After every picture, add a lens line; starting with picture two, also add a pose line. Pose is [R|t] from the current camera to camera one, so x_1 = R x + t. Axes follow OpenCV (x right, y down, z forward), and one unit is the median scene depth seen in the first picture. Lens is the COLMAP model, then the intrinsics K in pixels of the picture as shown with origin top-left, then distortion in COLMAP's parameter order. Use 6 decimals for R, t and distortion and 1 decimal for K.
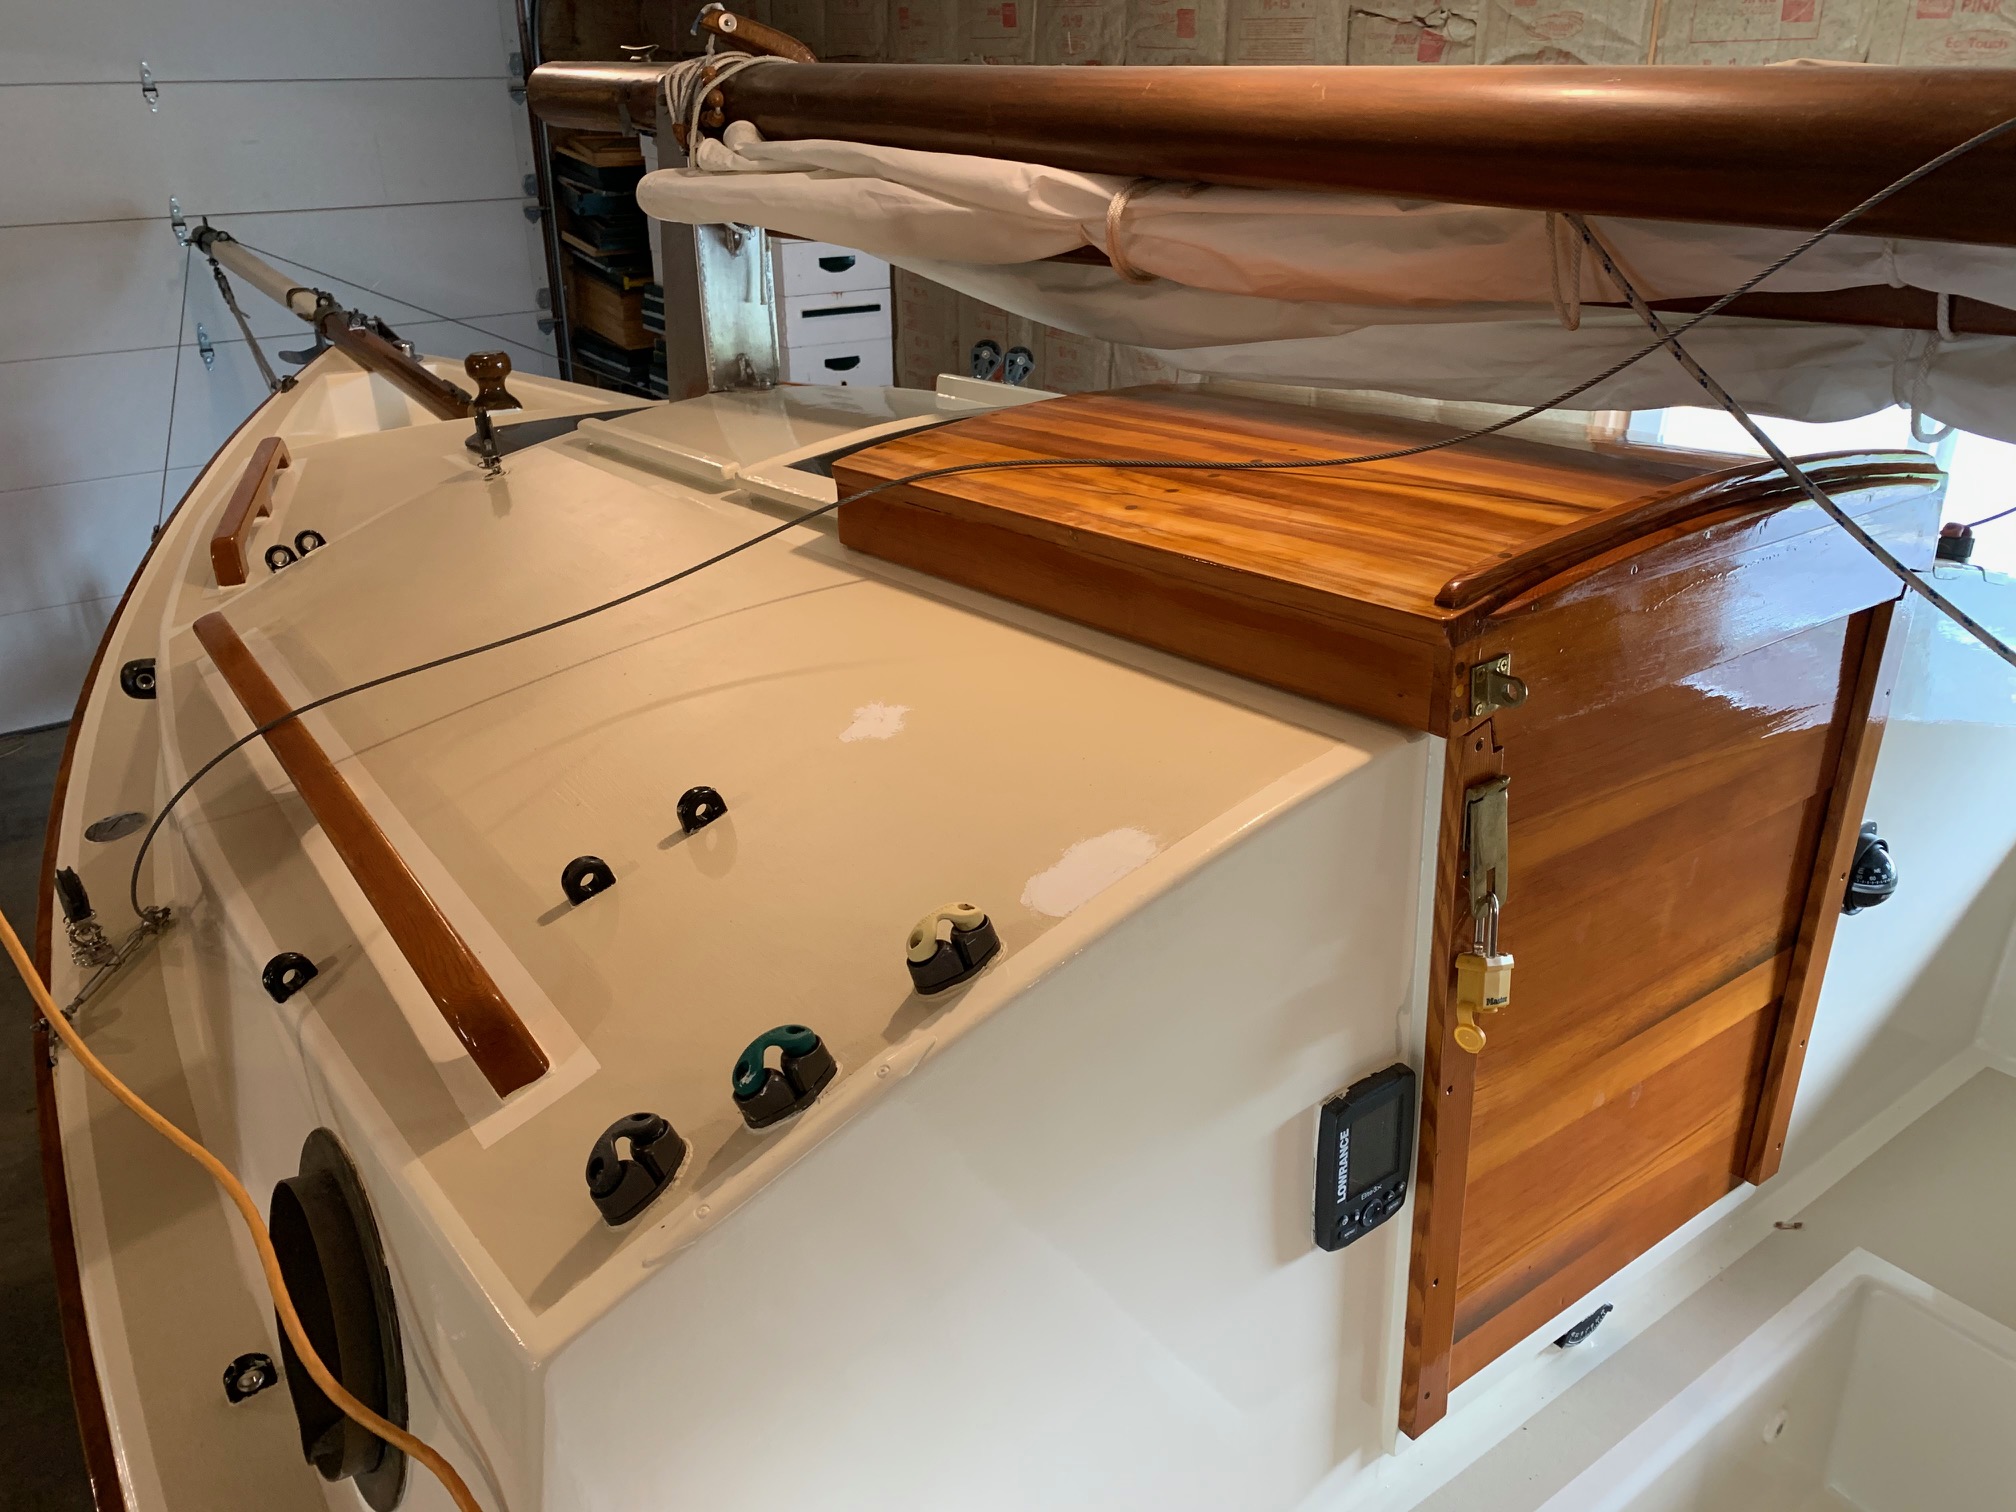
lens RADIAL K [[1557.2, 0, 1008.1], [0, 1557.2, 747.9], [0, 0, 1]] dist [0.008803, -0.000951]
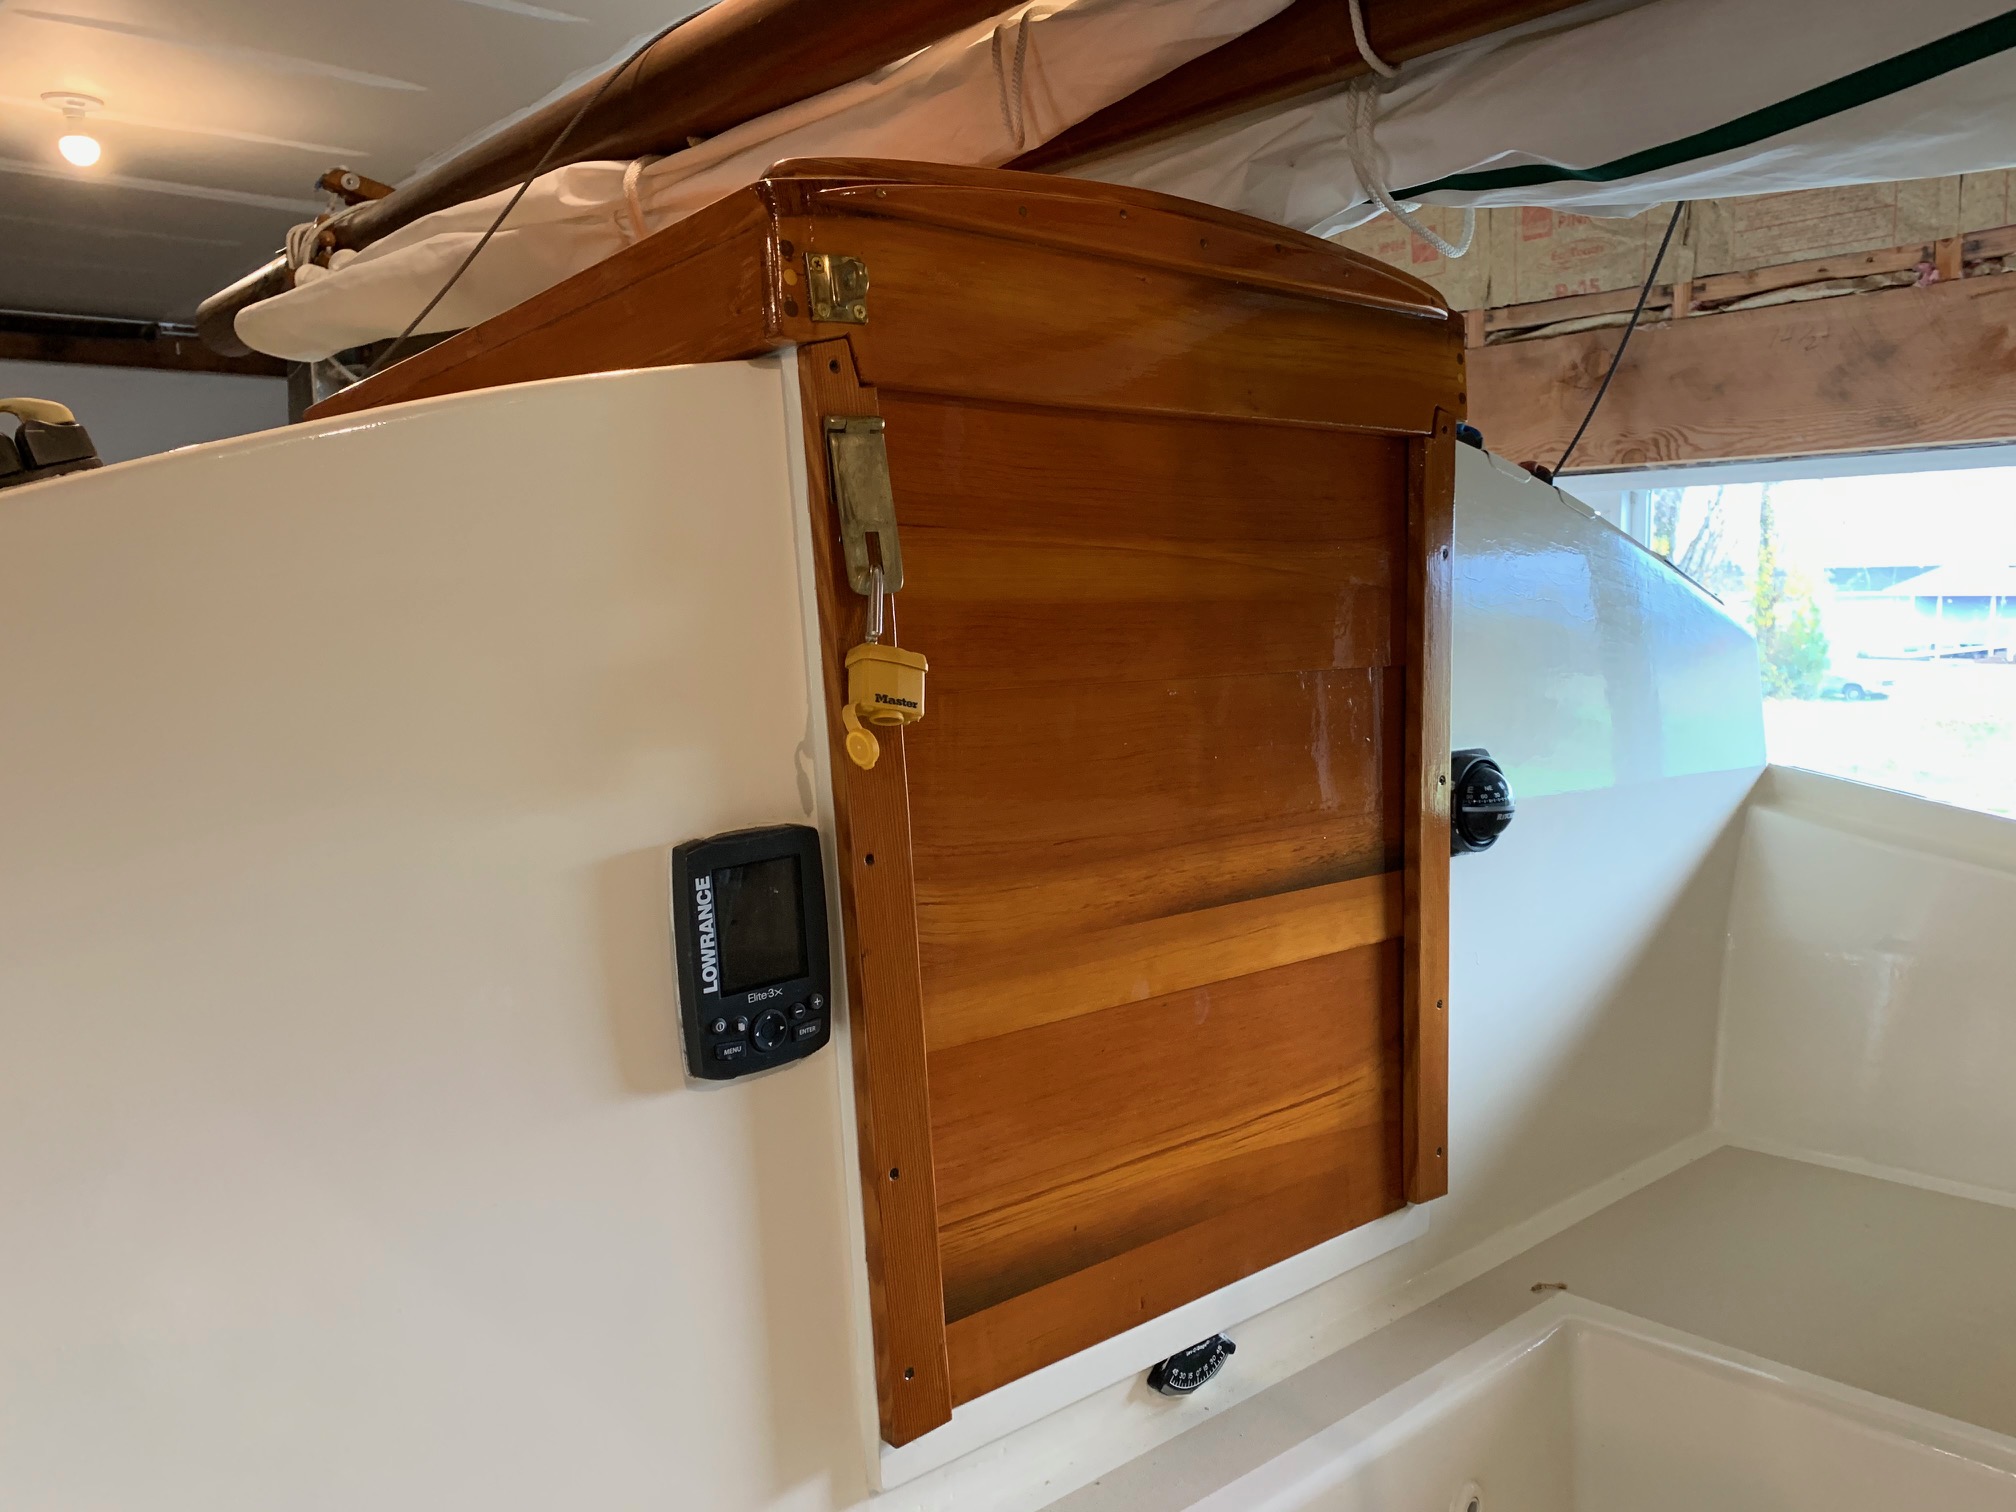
lens RADIAL K [[1563.3, 0, 1003.3], [0, 1563.3, 738.5], [0, 0, 1]] dist [0.007294, 0.000668]
pose [[0.997016, -0.025157, 0.072977, 0.219815], [0.047534, 0.944983, -0.323647, 0.309653], [-0.060820, 0.326150, 0.943359, 0.185494]]
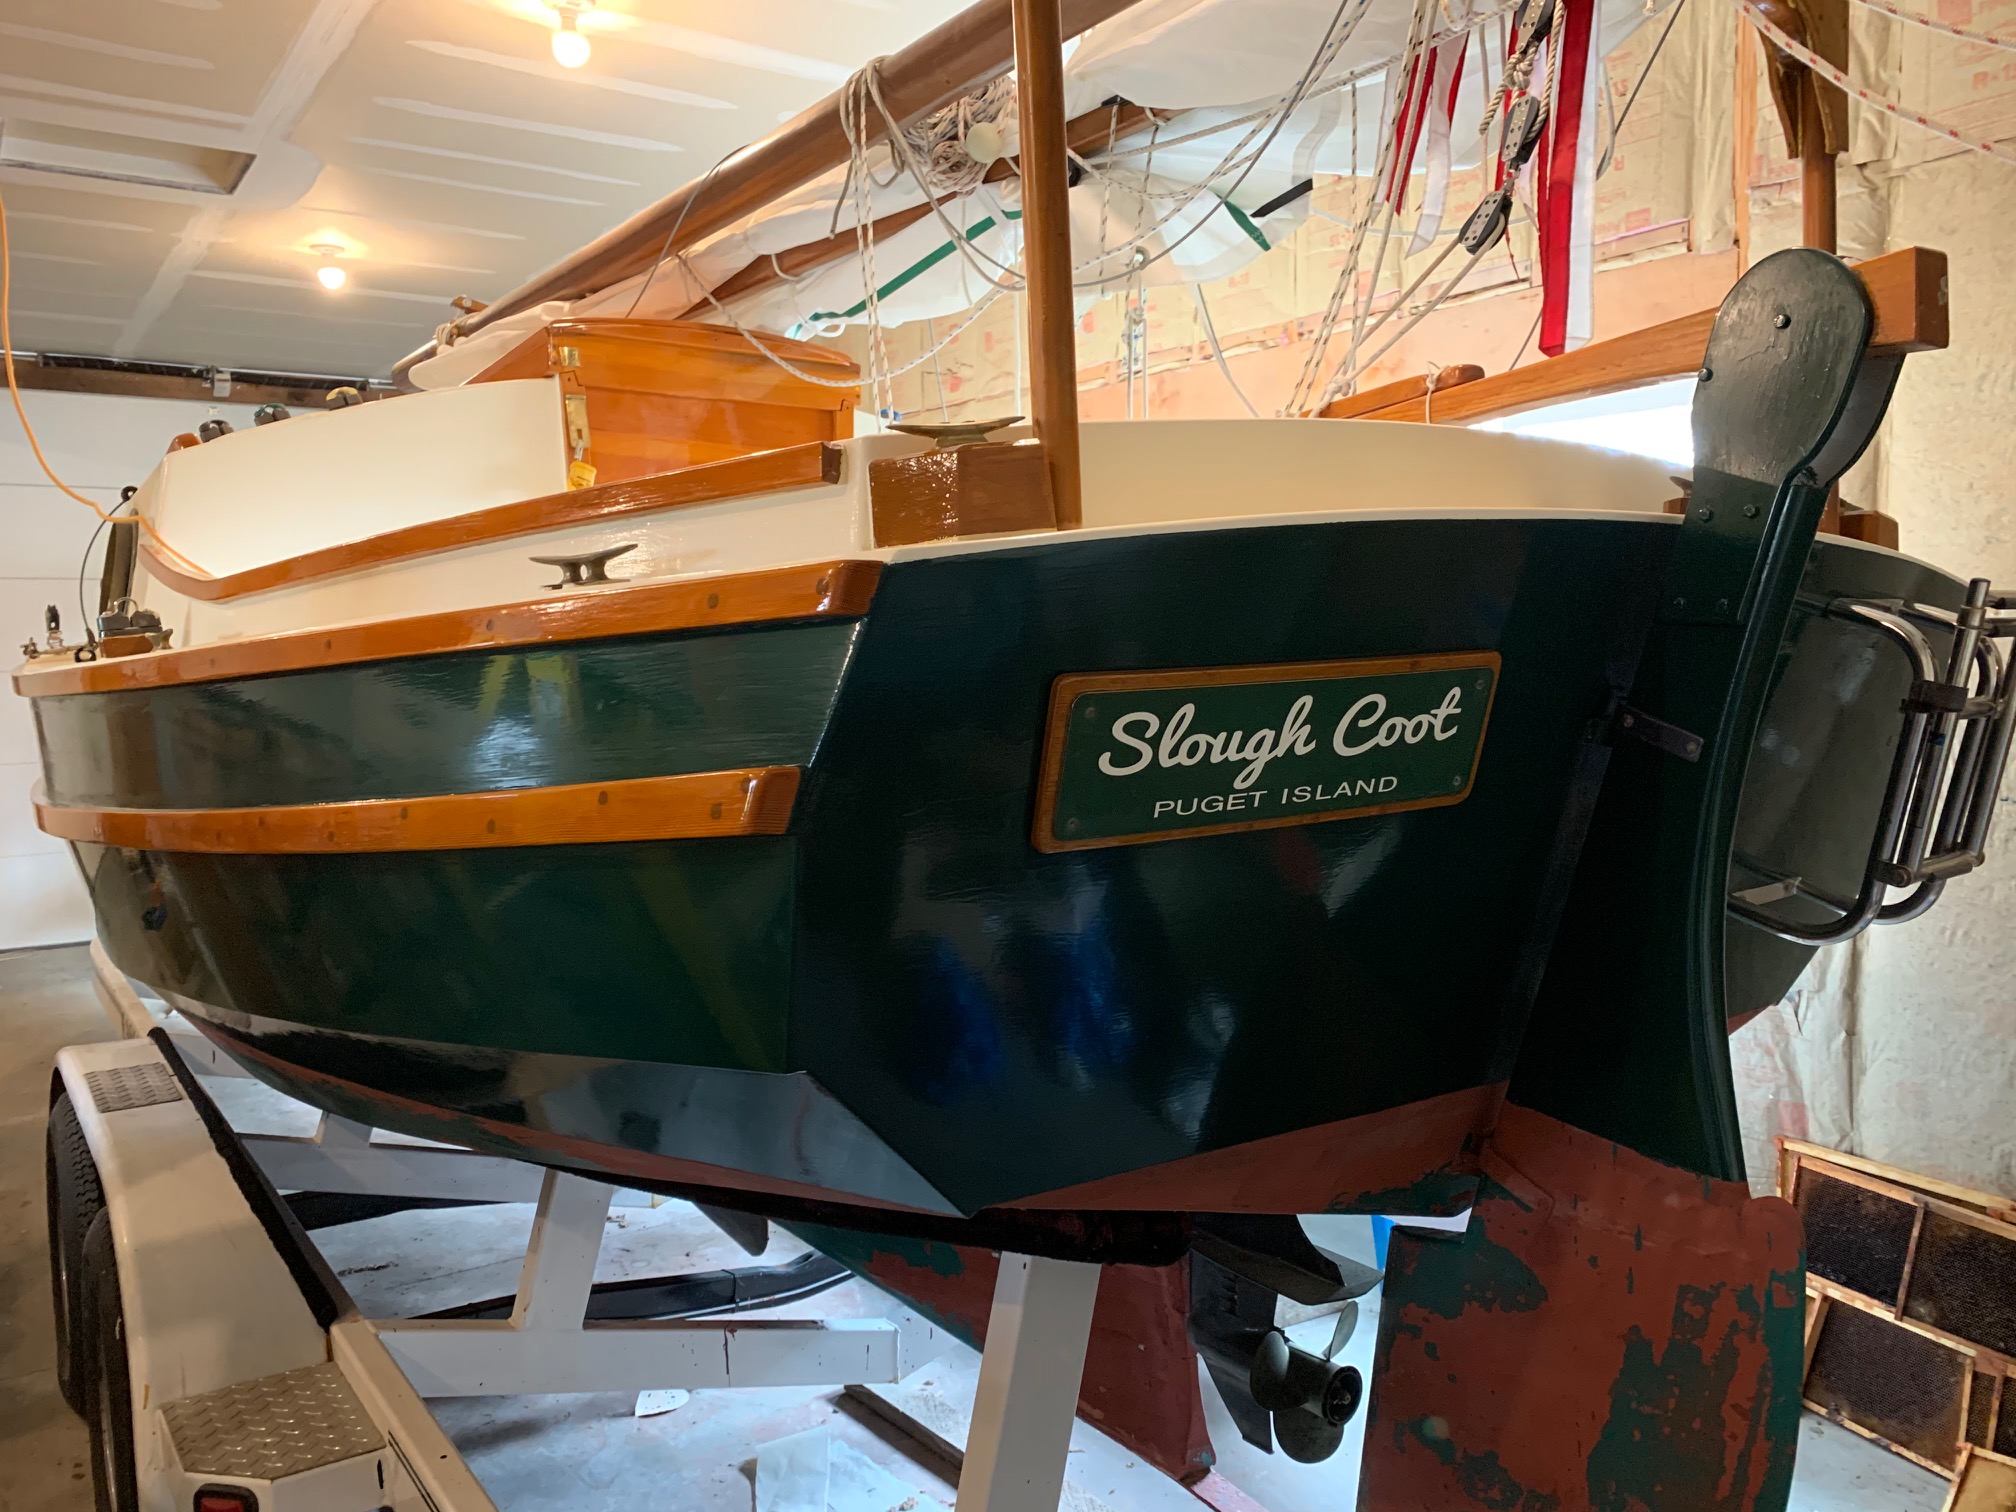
lens RADIAL K [[1557.2, 0, 1008.1], [0, 1557.2, 747.9], [0, 0, 1]] dist [0.008803, -0.000951]
pose [[0.999634, -0.009393, -0.025367, 0.772549], [-0.000115, 0.936292, -0.351222, 1.067513], [0.027050, 0.351096, 0.935949, -0.903629]]
